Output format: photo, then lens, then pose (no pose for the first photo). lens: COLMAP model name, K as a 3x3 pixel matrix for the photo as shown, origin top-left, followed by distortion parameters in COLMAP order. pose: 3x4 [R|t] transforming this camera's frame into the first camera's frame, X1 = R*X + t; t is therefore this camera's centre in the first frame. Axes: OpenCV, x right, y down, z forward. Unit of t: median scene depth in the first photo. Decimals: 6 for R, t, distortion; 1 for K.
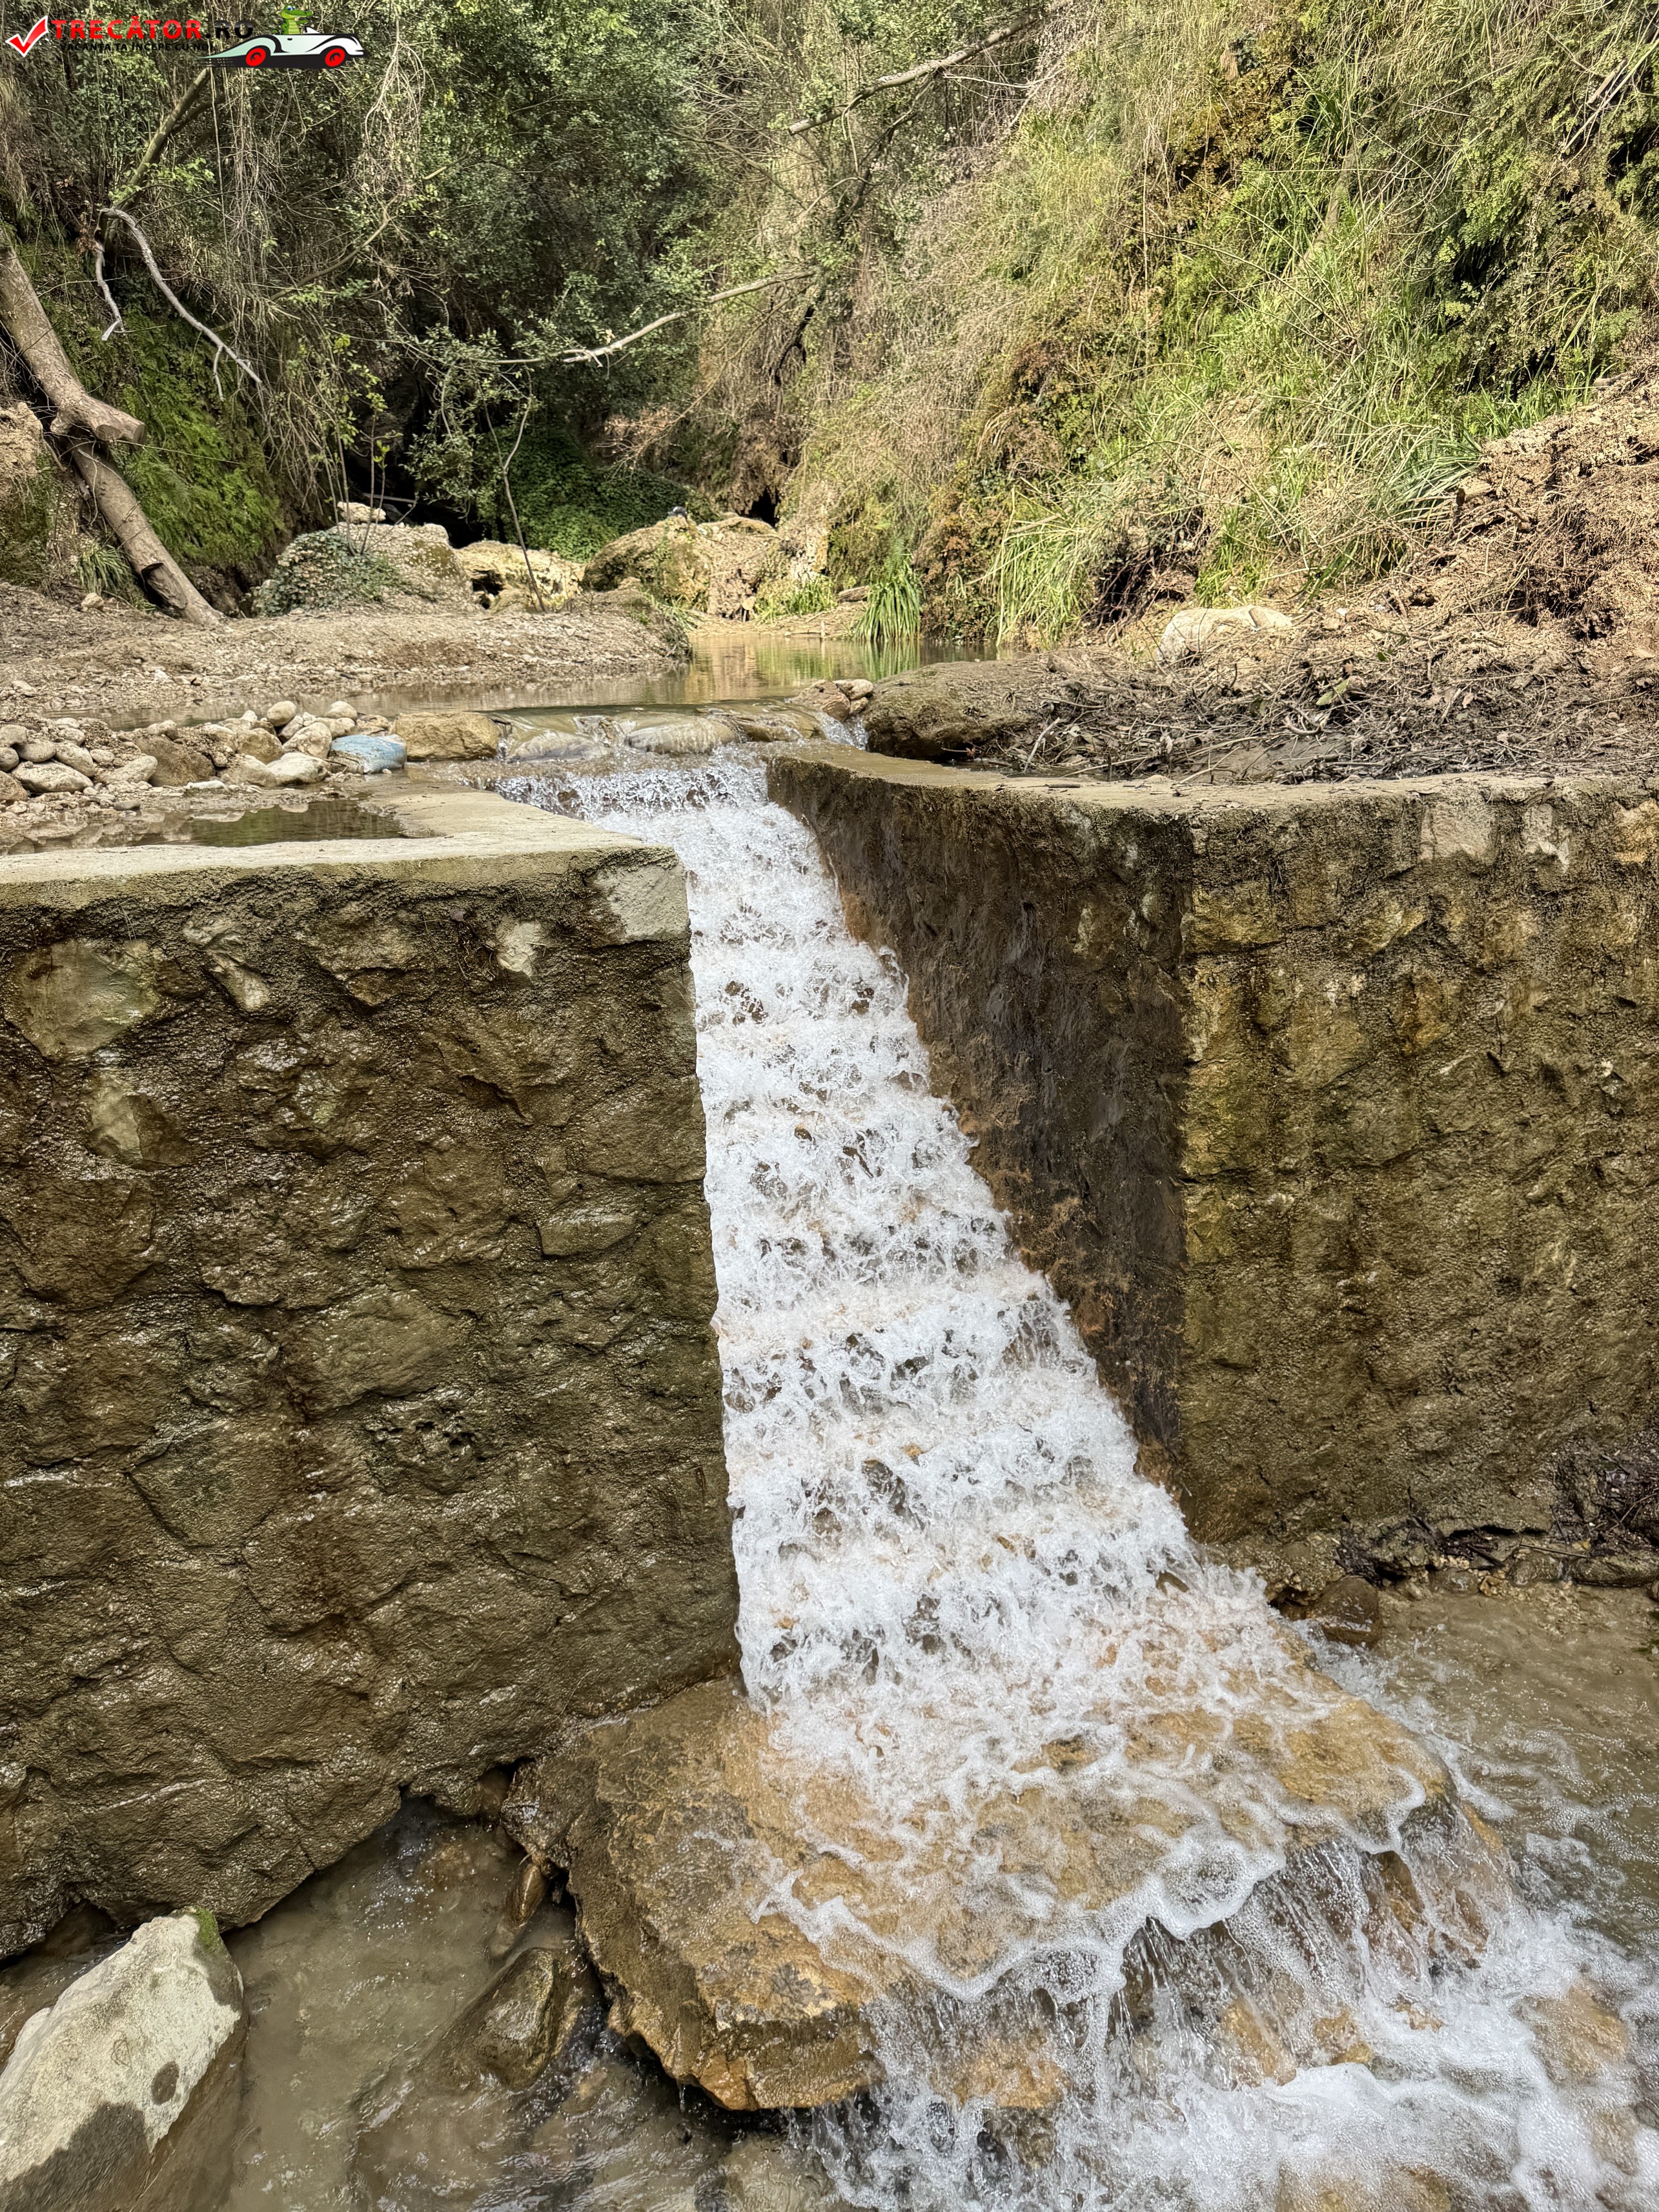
lens RADIAL K [[1572.5, 0, 829.5], [0, 1572.5, 1106.0], [0, 0, 1]] dist [0.017777, -0.024094]
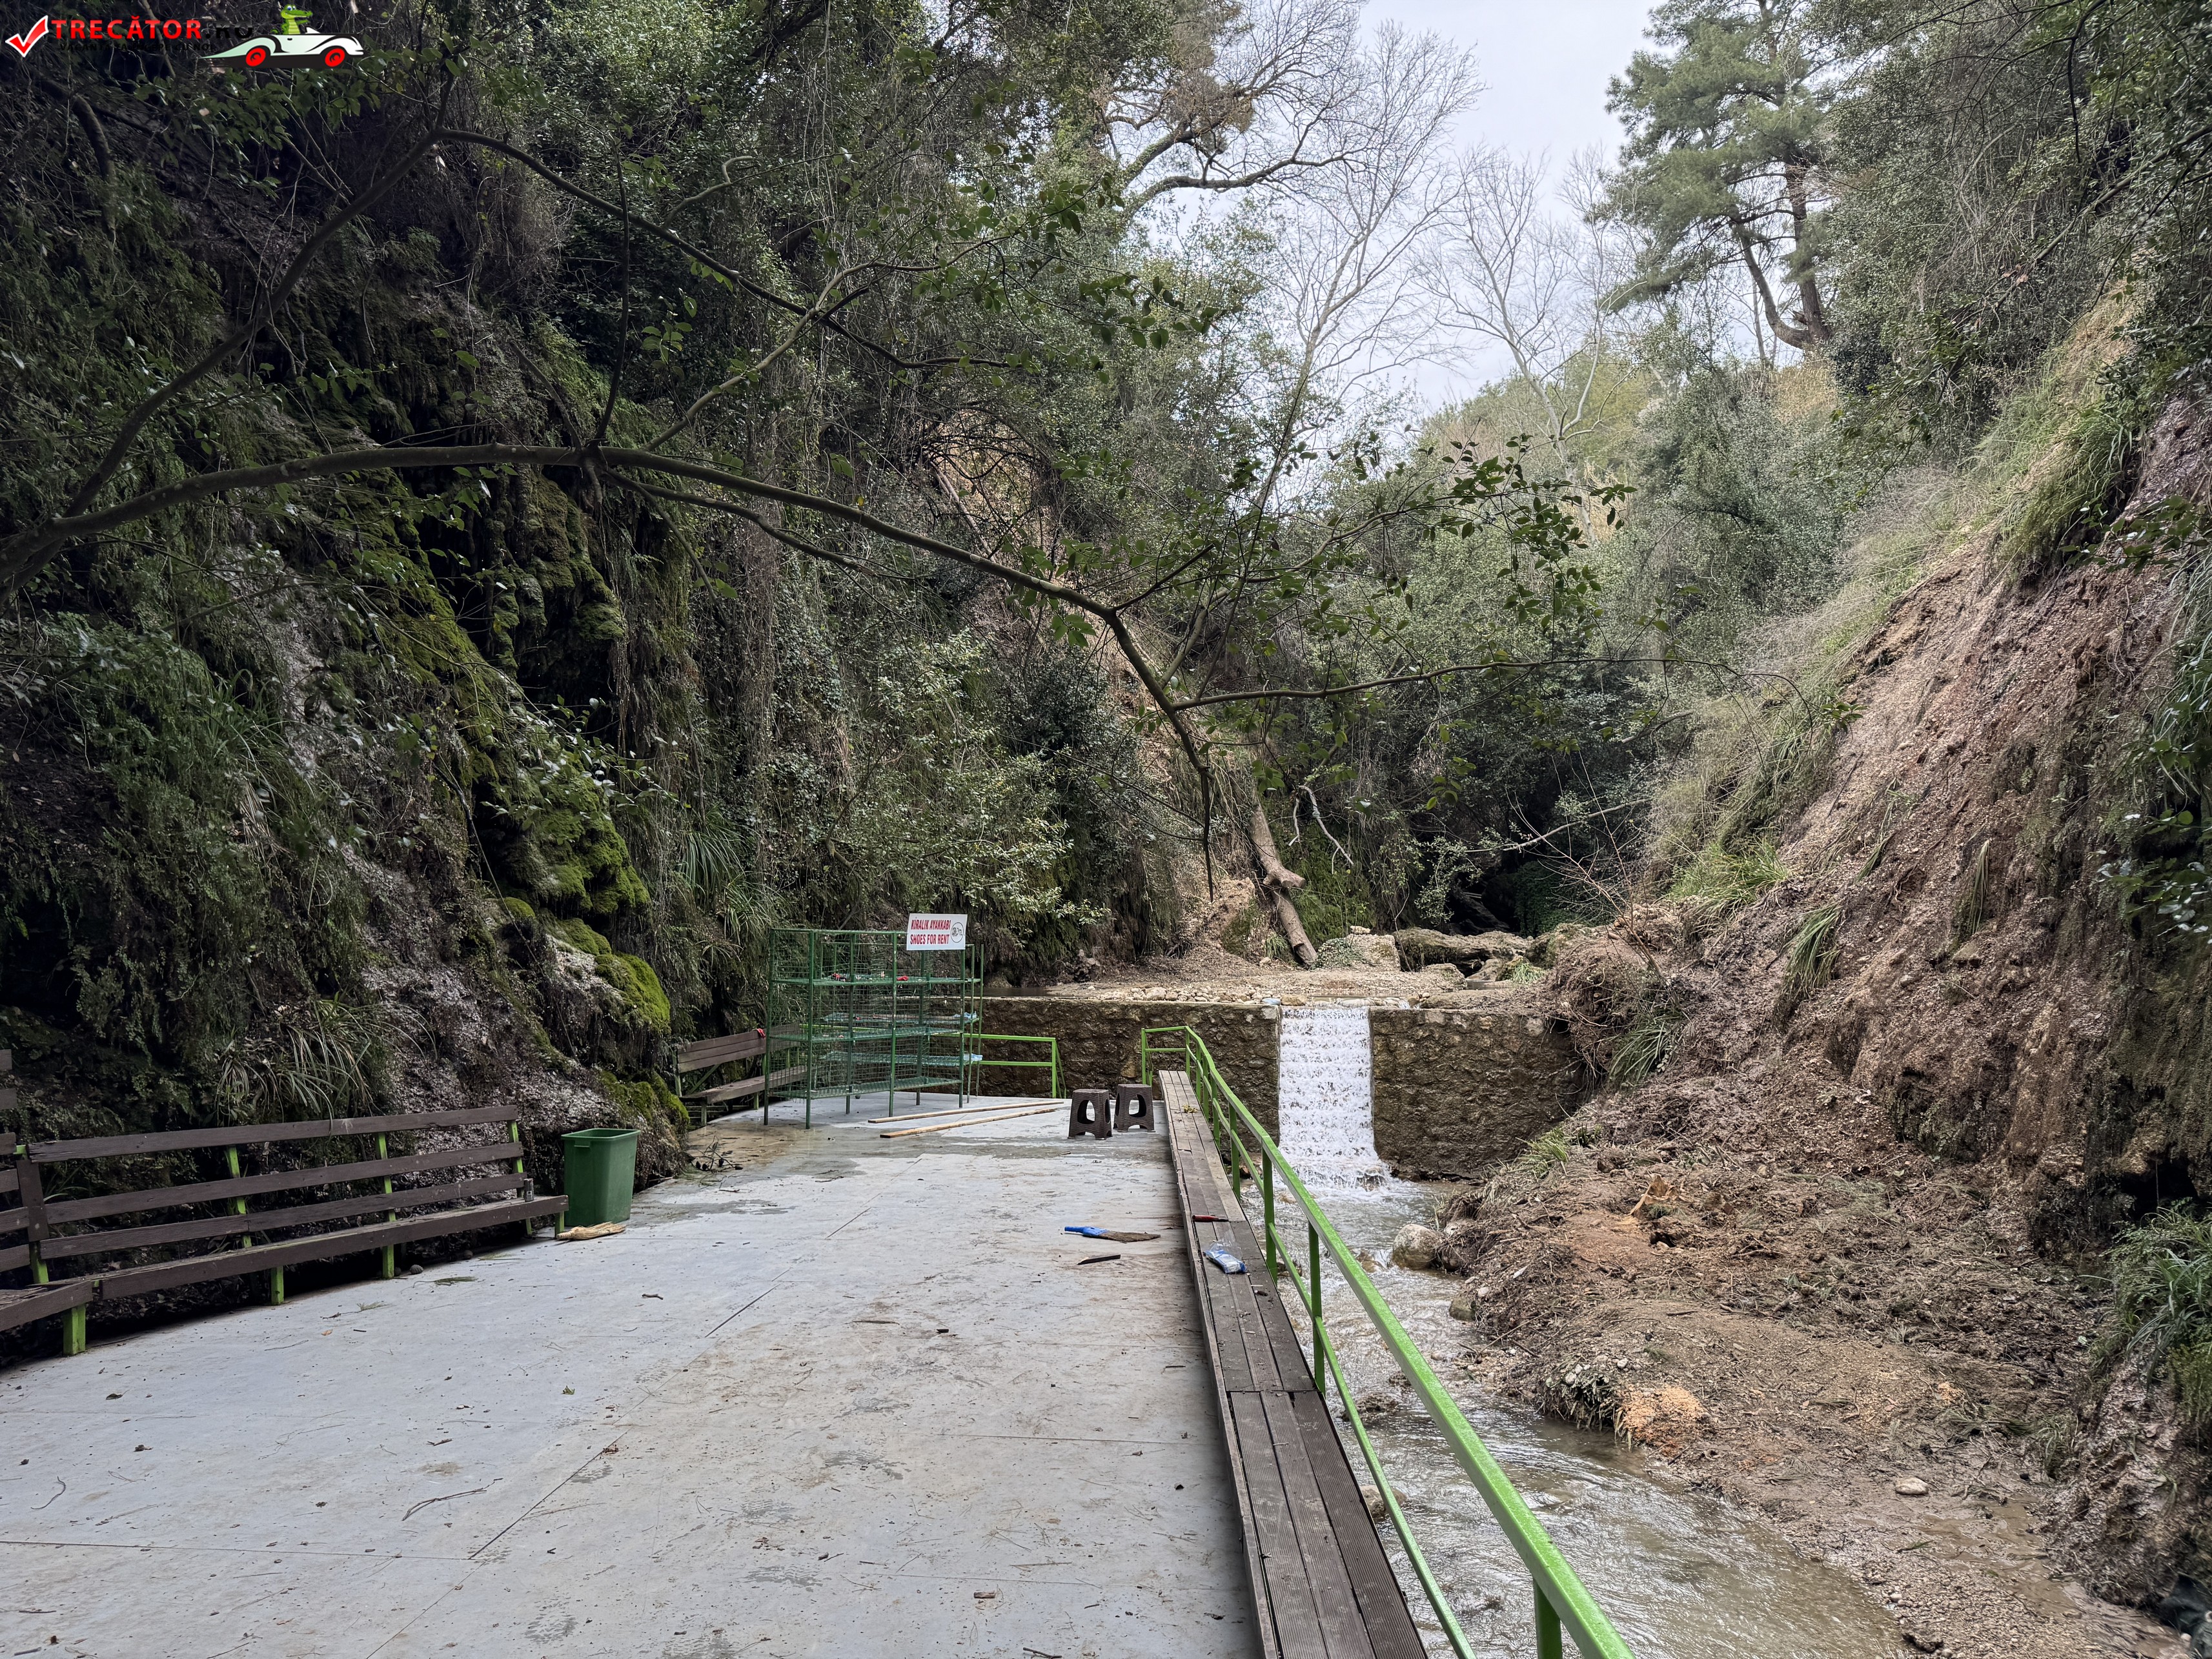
lens RADIAL K [[1532.6, 0, 1108.0], [0, 1532.6, 850.4], [0, 0, 1]] dist [0.123942, -0.251640]
pose [[0.843107, -0.016271, -0.537500, 0.929858], [-0.183520, 0.930827, -0.316041, 0.465227], [0.505462, 0.365099, 0.781800, -1.549139]]
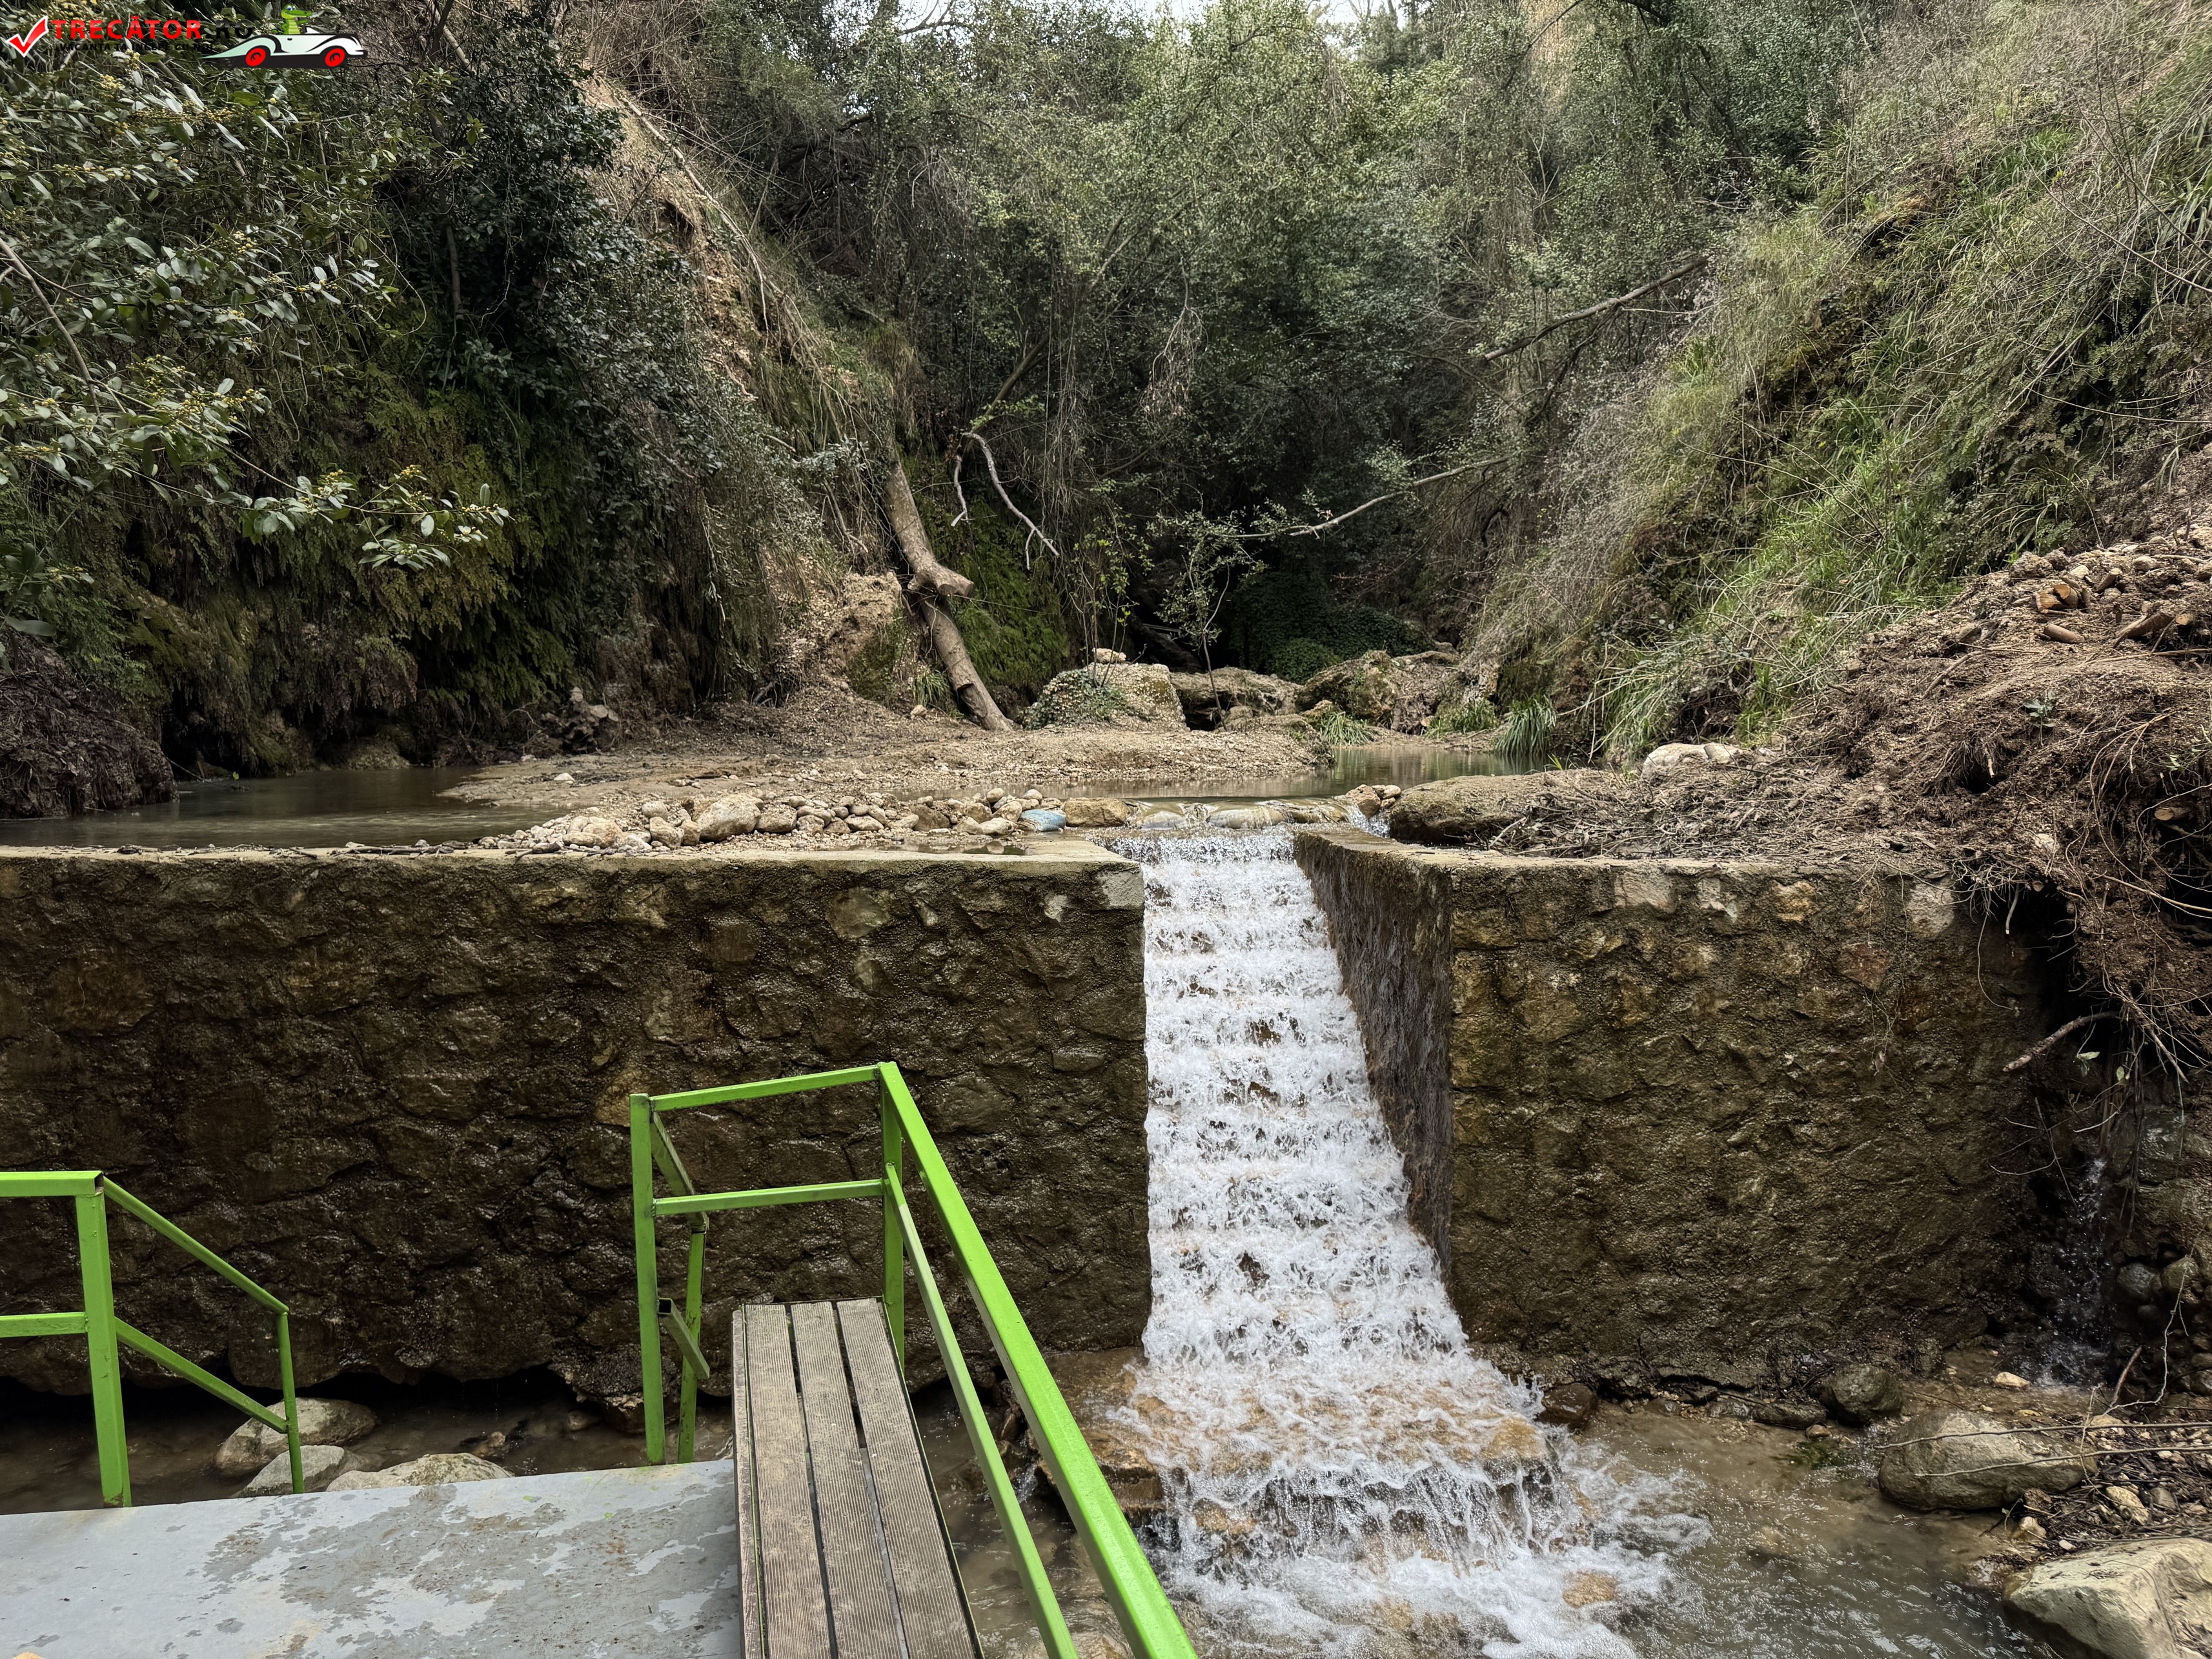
lens RADIAL K [[1538.8, 0, 1109.6], [0, 1538.8, 831.4], [0, 0, 1]] dist [0.184258, -0.396285]
pose [[0.954263, 0.043532, -0.295784, 0.145222], [-0.110048, 0.971025, -0.212129, 0.070000], [0.277979, 0.234978, 0.931404, -0.275973]]
